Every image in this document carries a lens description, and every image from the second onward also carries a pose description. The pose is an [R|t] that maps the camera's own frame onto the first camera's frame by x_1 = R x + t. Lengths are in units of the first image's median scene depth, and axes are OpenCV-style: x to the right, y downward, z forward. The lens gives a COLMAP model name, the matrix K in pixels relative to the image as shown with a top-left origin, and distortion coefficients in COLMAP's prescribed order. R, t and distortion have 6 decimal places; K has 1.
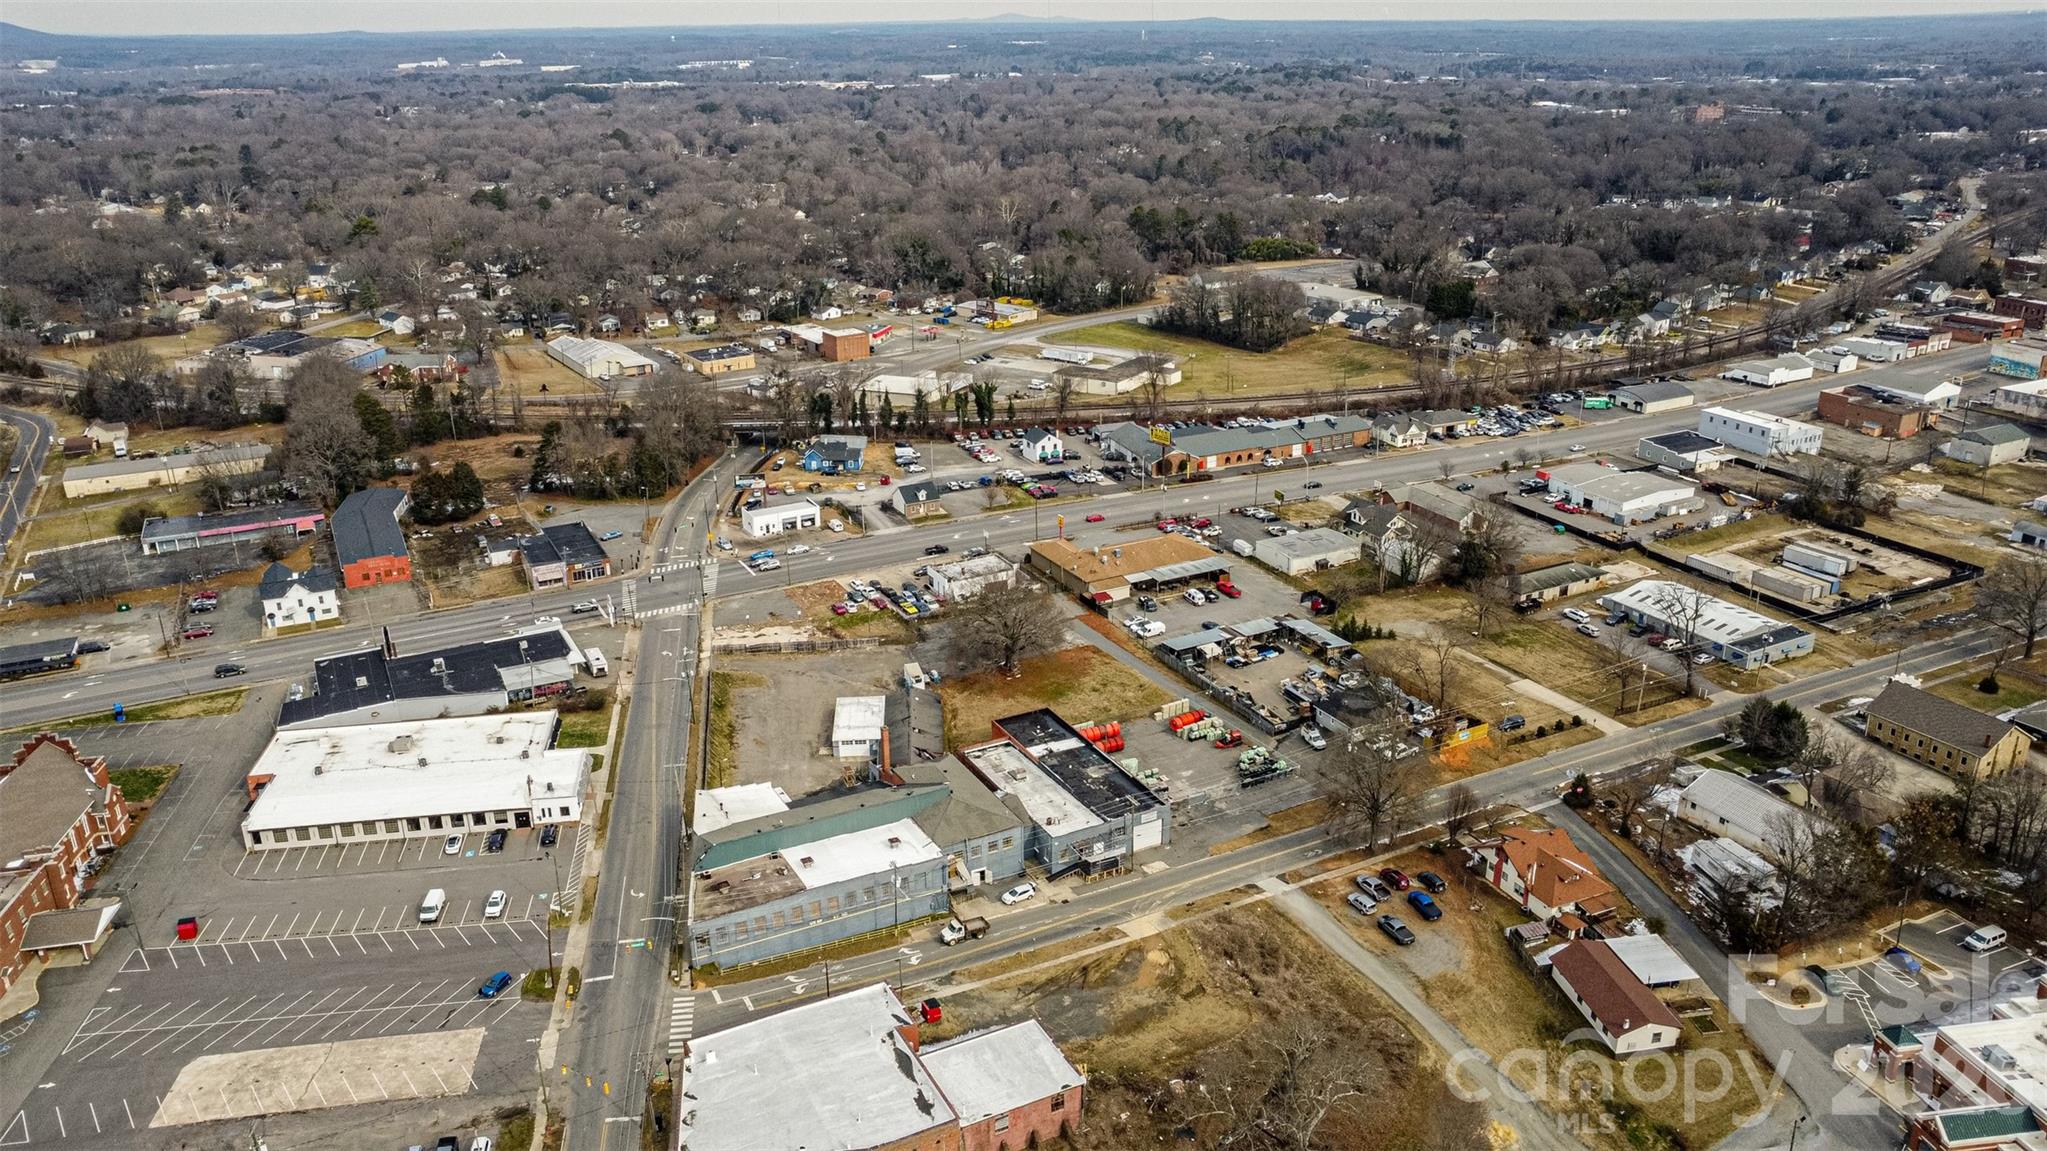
lens RADIAL K [[1533.9, 0, 1023.5], [0, 1533.9, 575.5], [0, 0, 1]] dist [-0.210565, 0.370775]
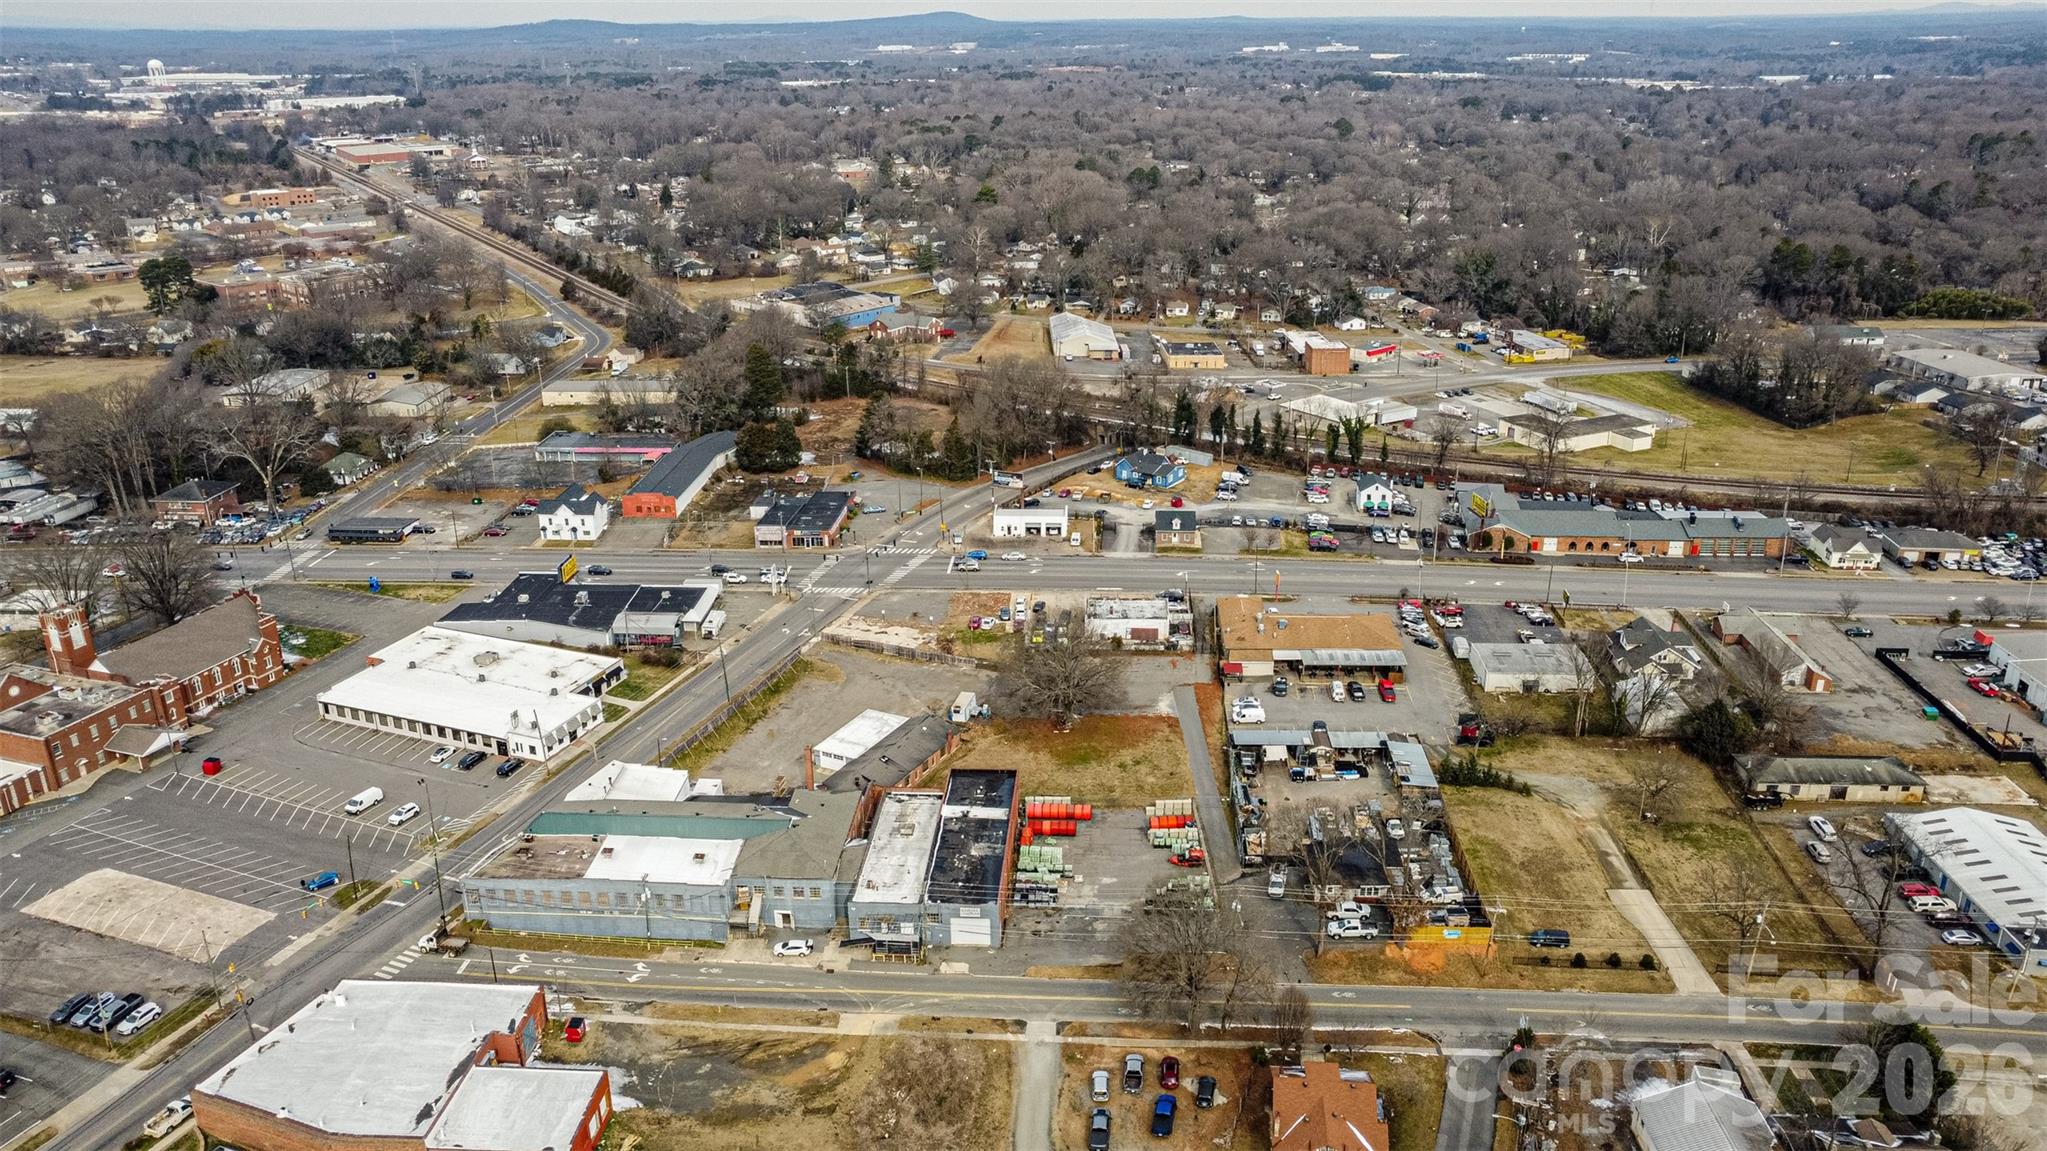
lens RADIAL K [[1525.7, 0, 1027.9], [0, 1525.7, 572.4], [0, 0, 1]] dist [-0.163966, 0.250864]
pose [[0.858489, 0.183235, -0.478979, 0.382985], [-0.180767, 0.982164, 0.051735, -0.068586], [0.479916, 0.042170, 0.876300, 0.175232]]
